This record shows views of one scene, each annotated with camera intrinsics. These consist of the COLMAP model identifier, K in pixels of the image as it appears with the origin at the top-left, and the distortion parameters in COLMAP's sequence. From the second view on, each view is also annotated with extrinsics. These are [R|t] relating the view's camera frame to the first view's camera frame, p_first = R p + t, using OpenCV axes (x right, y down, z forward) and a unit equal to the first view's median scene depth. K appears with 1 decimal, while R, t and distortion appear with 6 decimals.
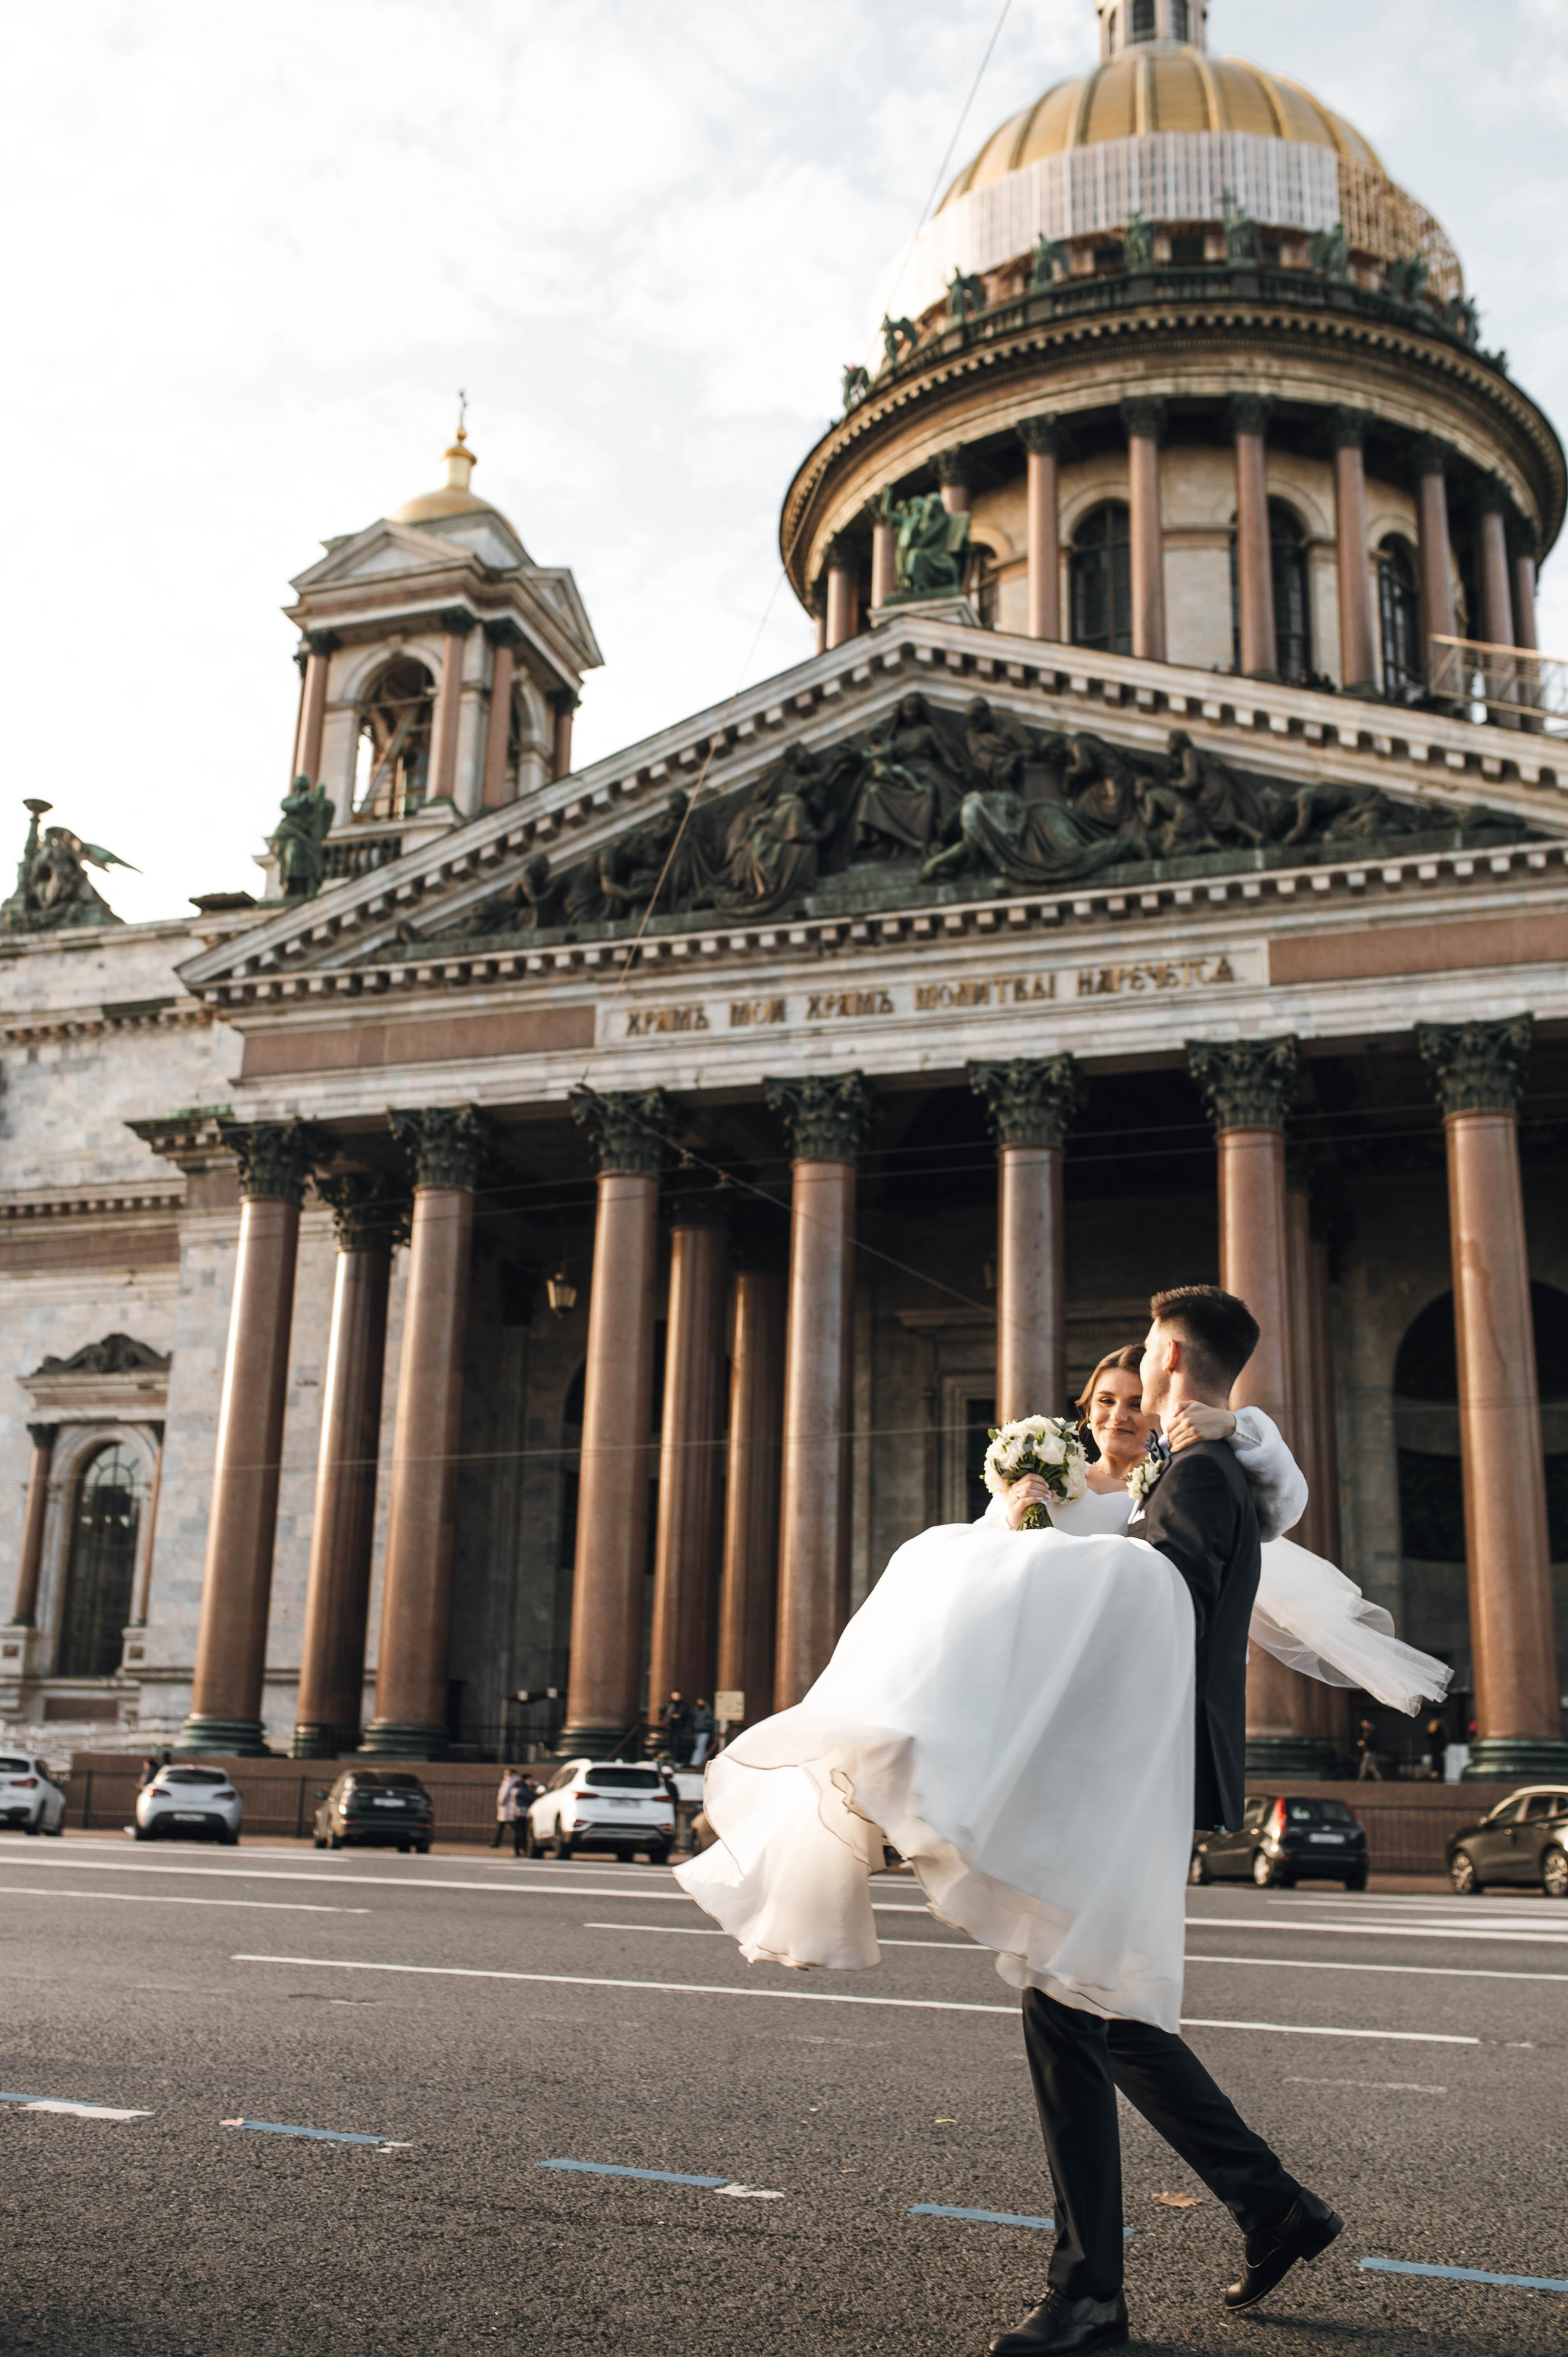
lens RADIAL K [[2241.9, 0, 768.7], [0, 2241.9, 1179.8], [0, 0, 1]] dist [-0.060543, 0.087821]
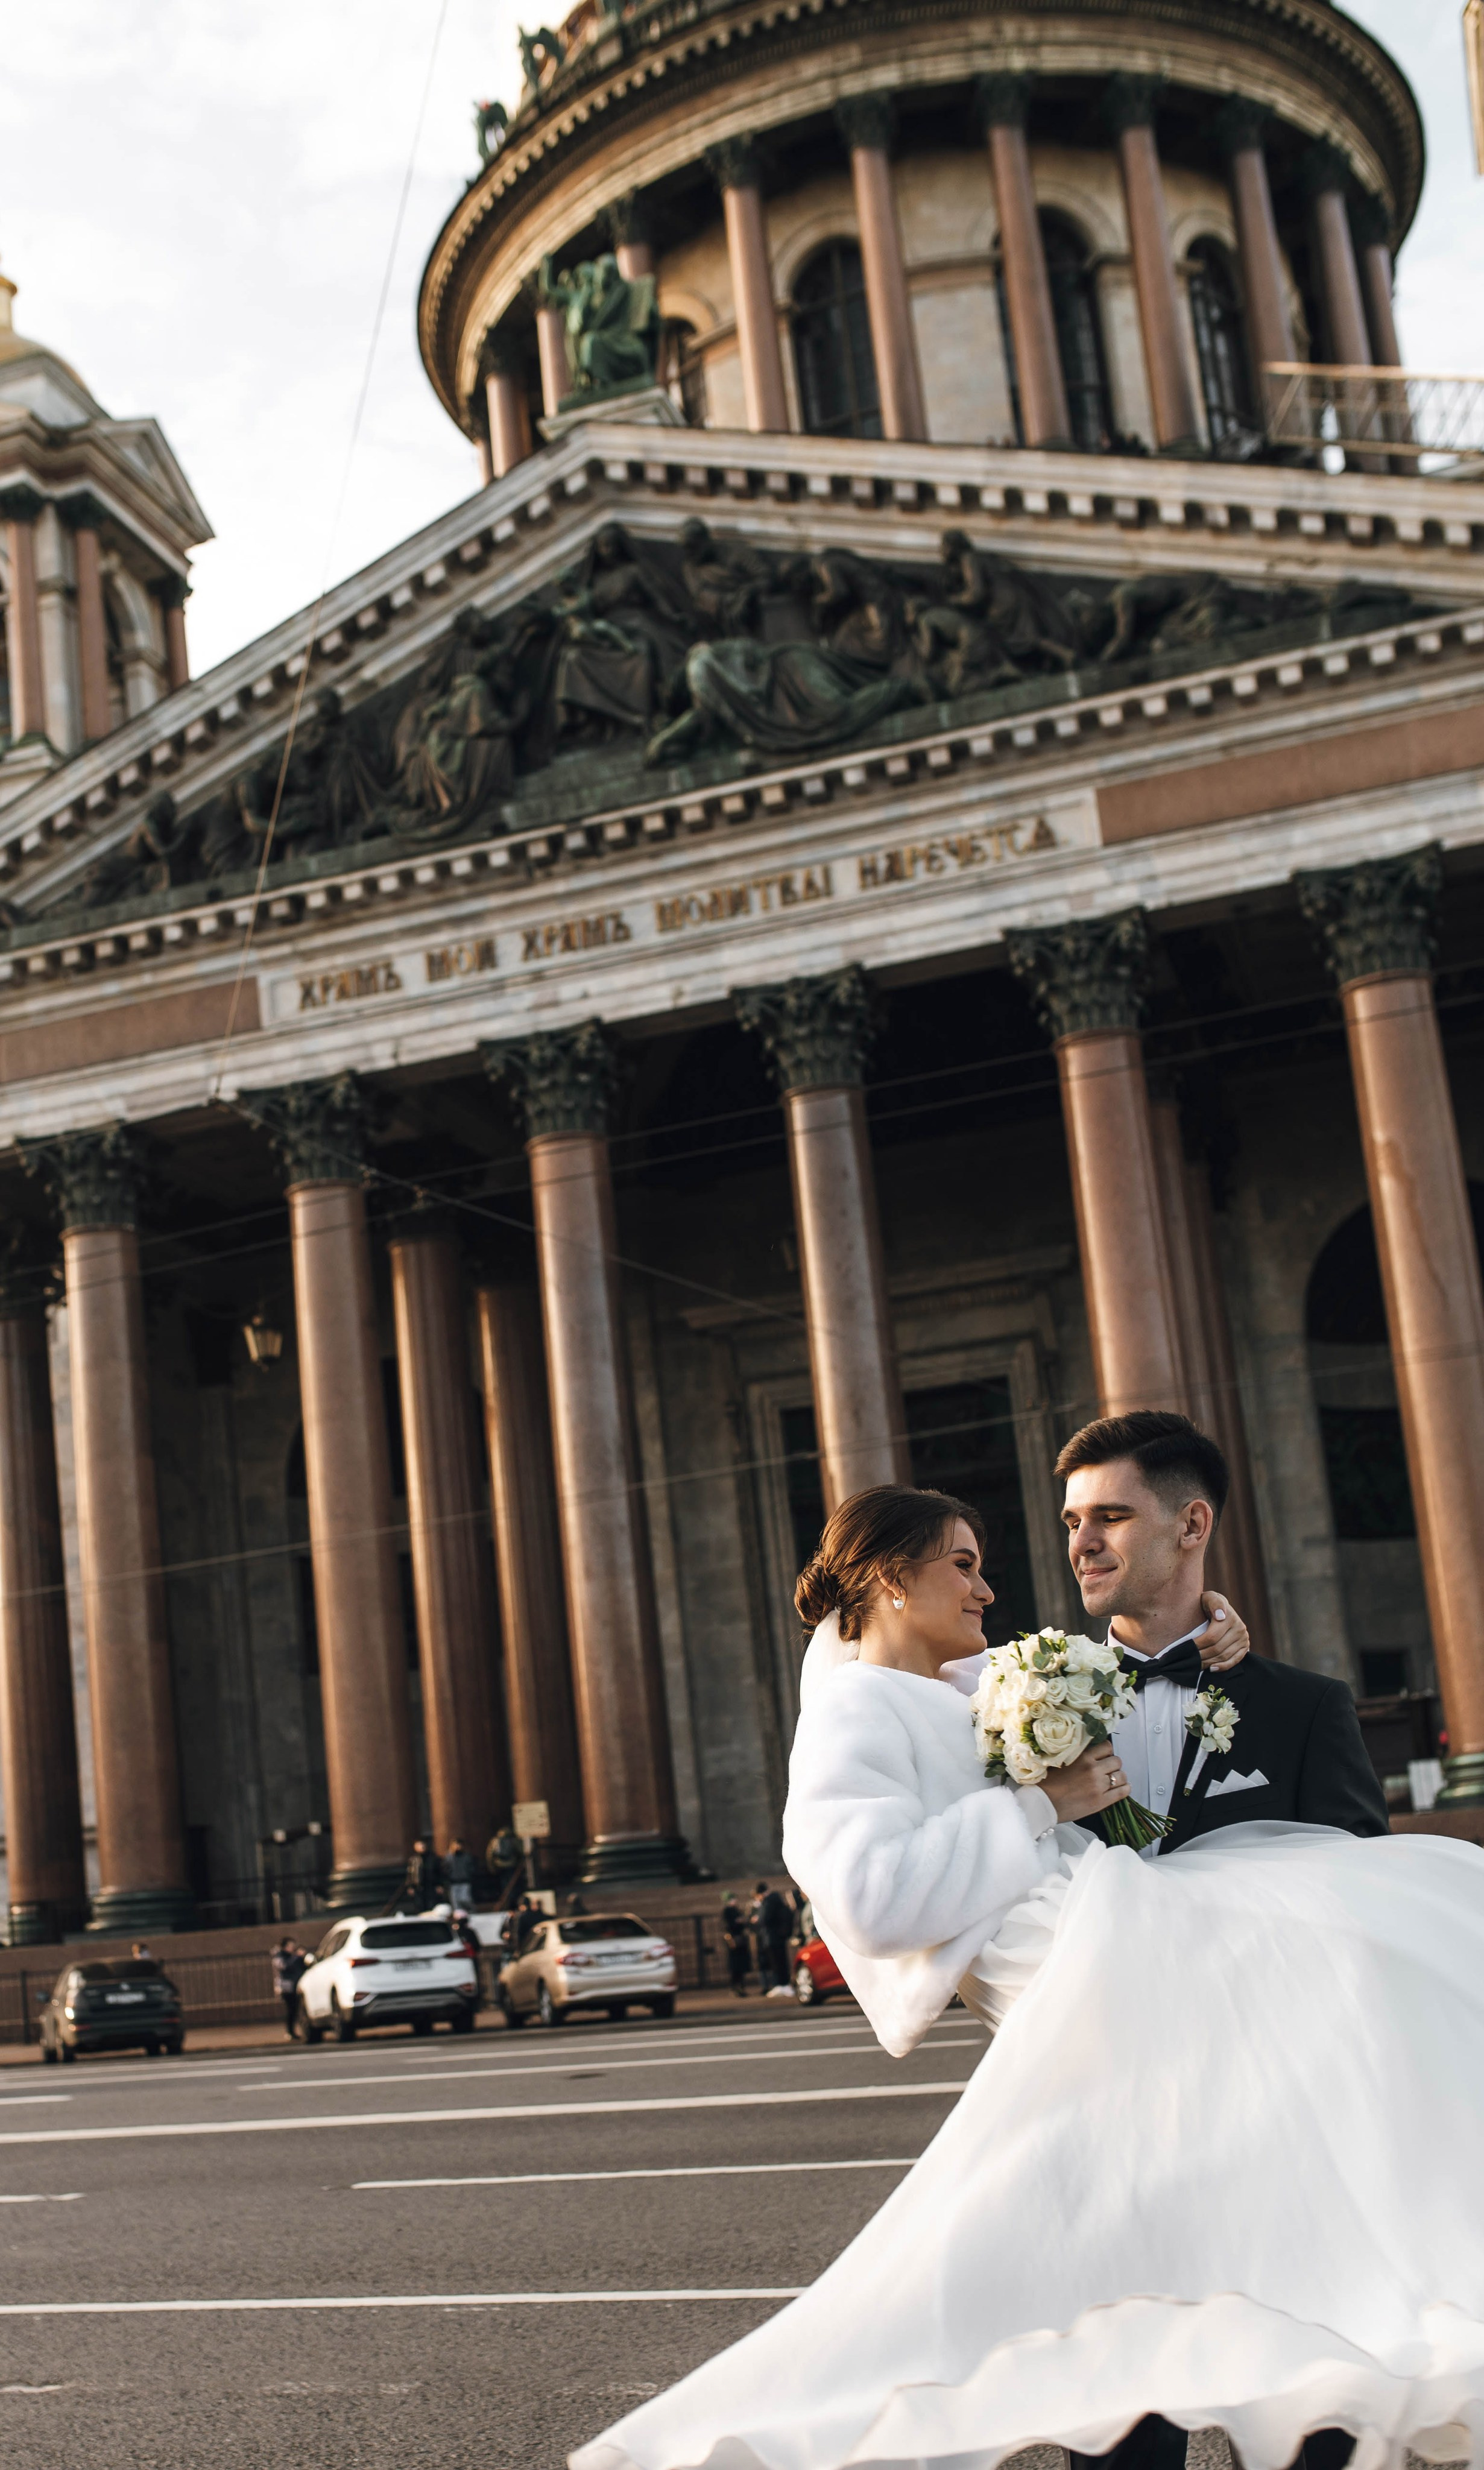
lens RADIAL K [[2744.7, 0, 507.6], [0, 2744.7, 1463.0], [0, 0, 1]] dist [-0.059961, 0.087645]
pose [[0.992566, -0.120846, -0.014462, 0.003900], [0.121704, 0.986518, 0.109408, -0.003343], [0.001046, -0.110355, 0.993892, 0.019629]]
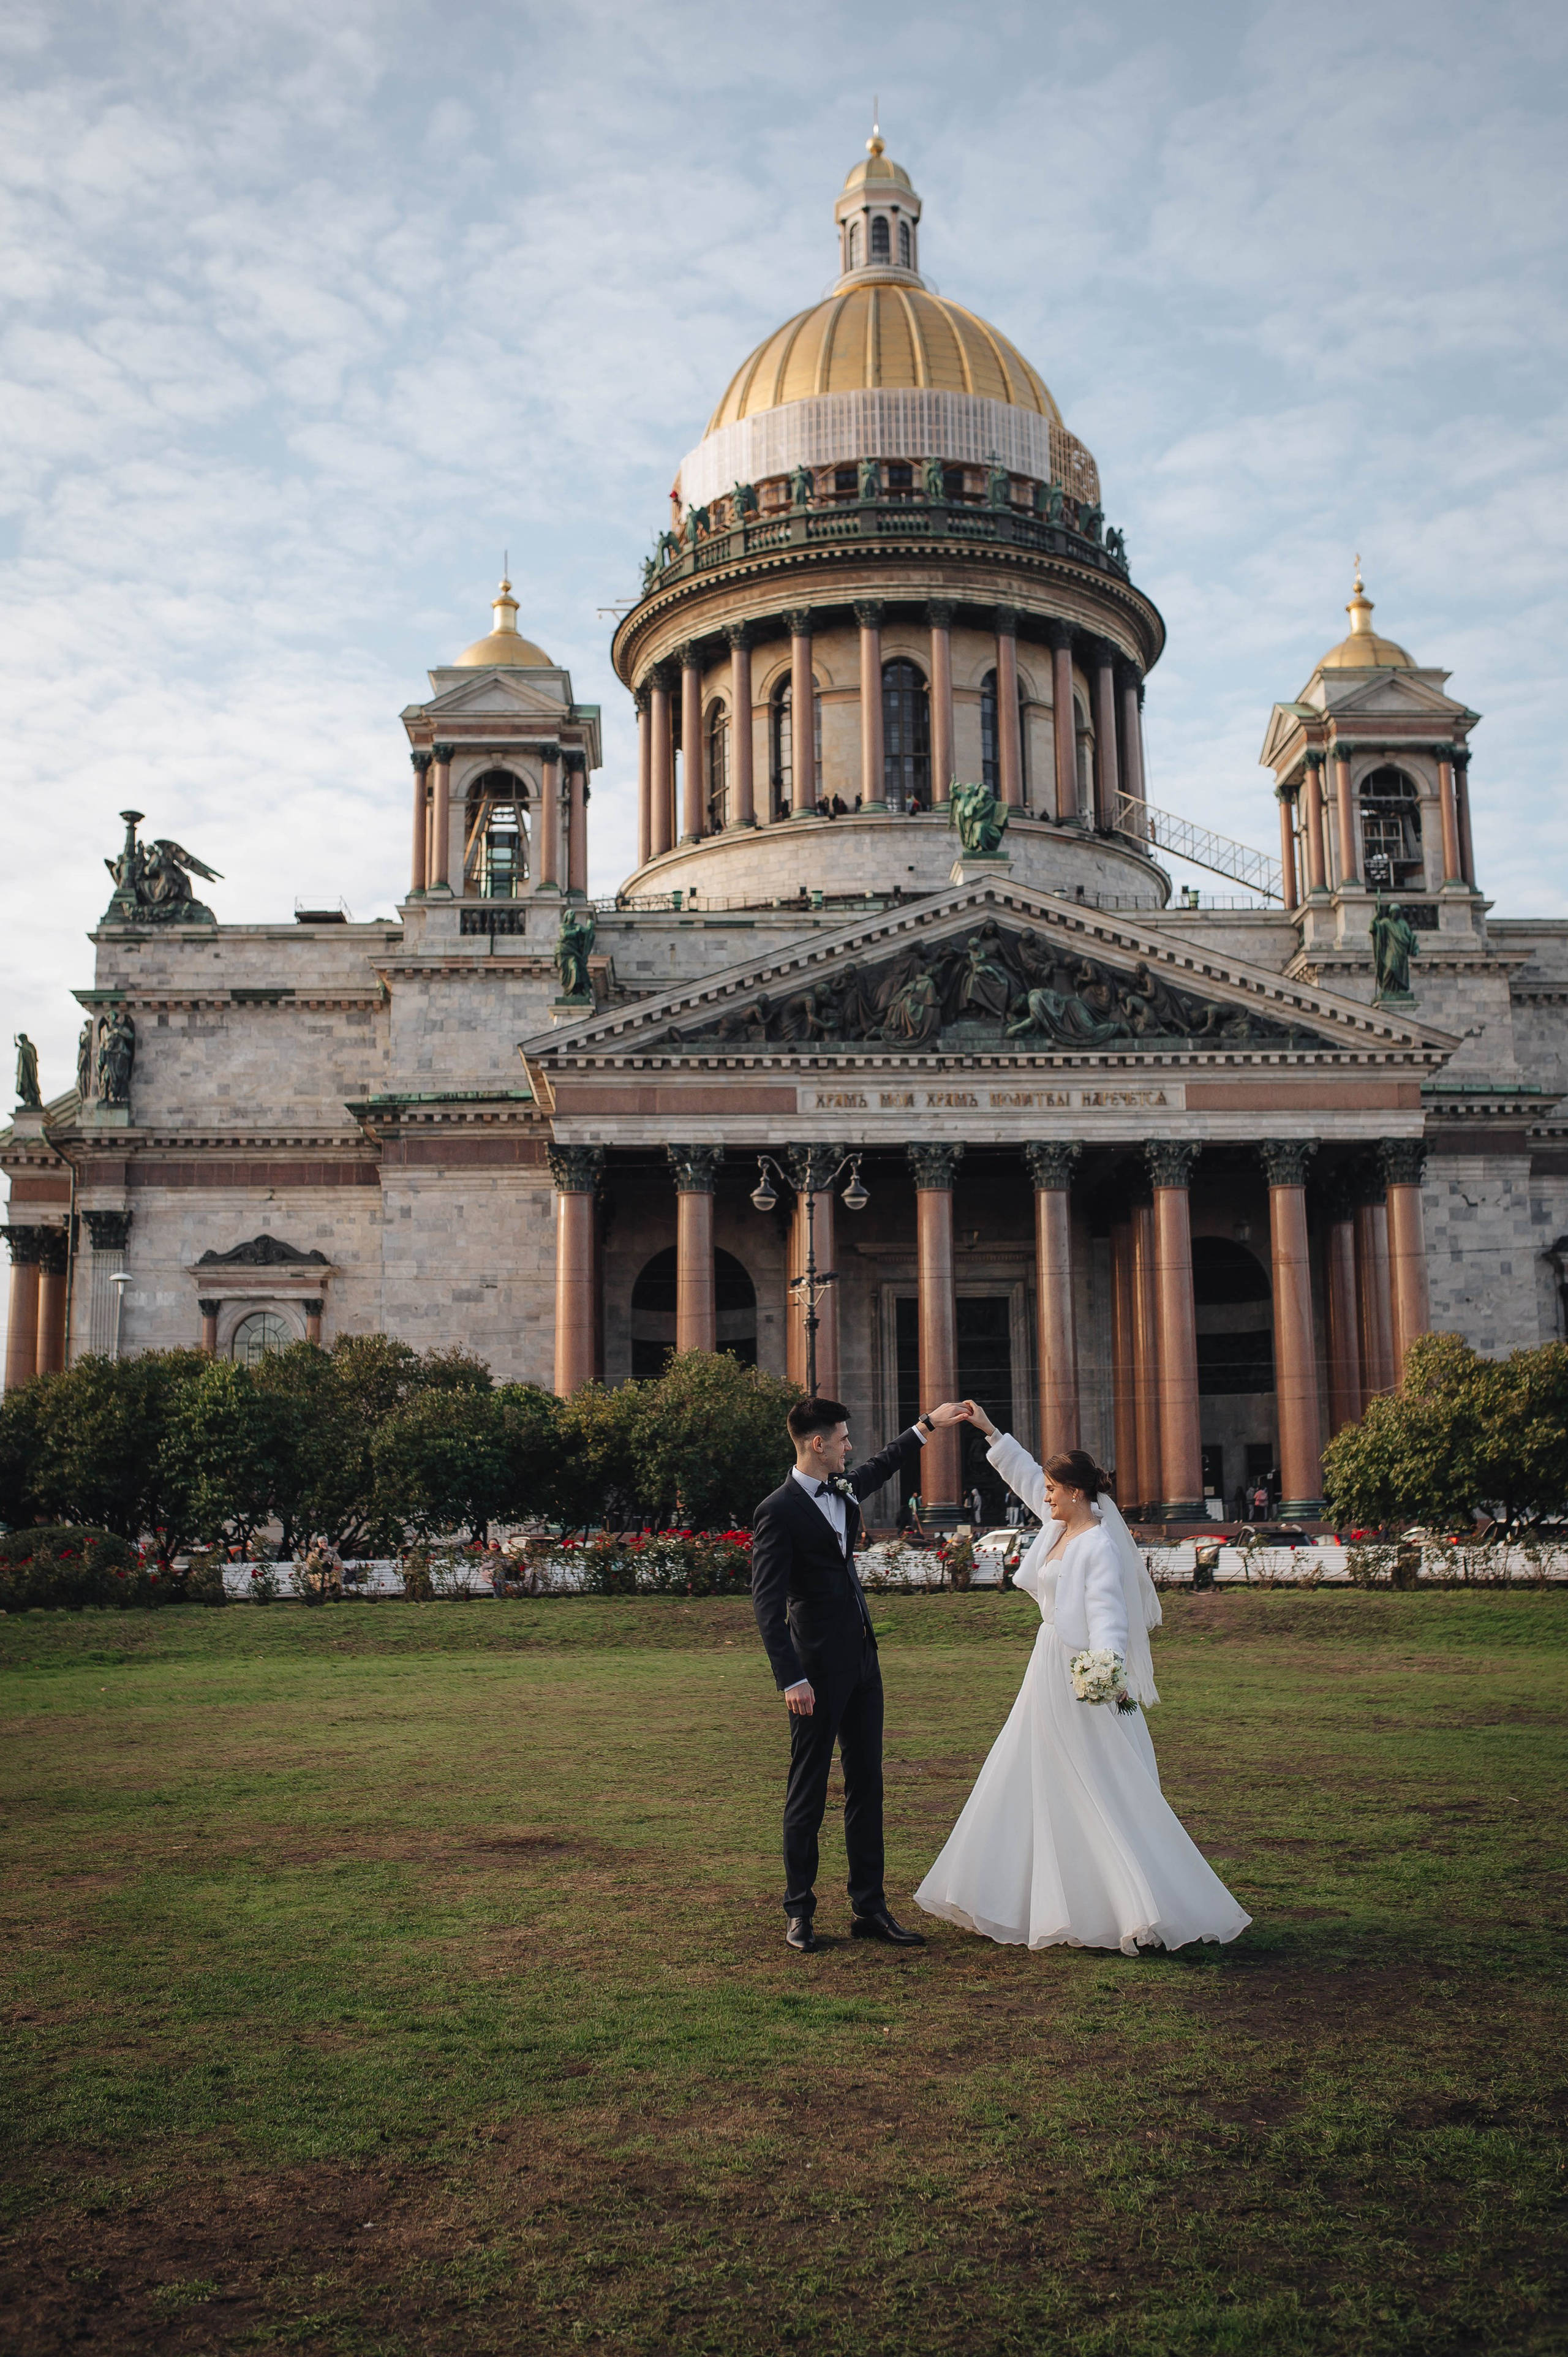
lens RADIAL K [[2217.7, 0, 784.0], [0, 2217.7, 1178.5], [0, 0, 1]] dist [-0.072144, 0.077443]
pose [[0.933175, 0.017256, 0.359007, -0.686434], [-0.059486, 0.992487, 0.106918, -0.188552], [-0.354465, -0.121130, 0.927190, -0.553015]]
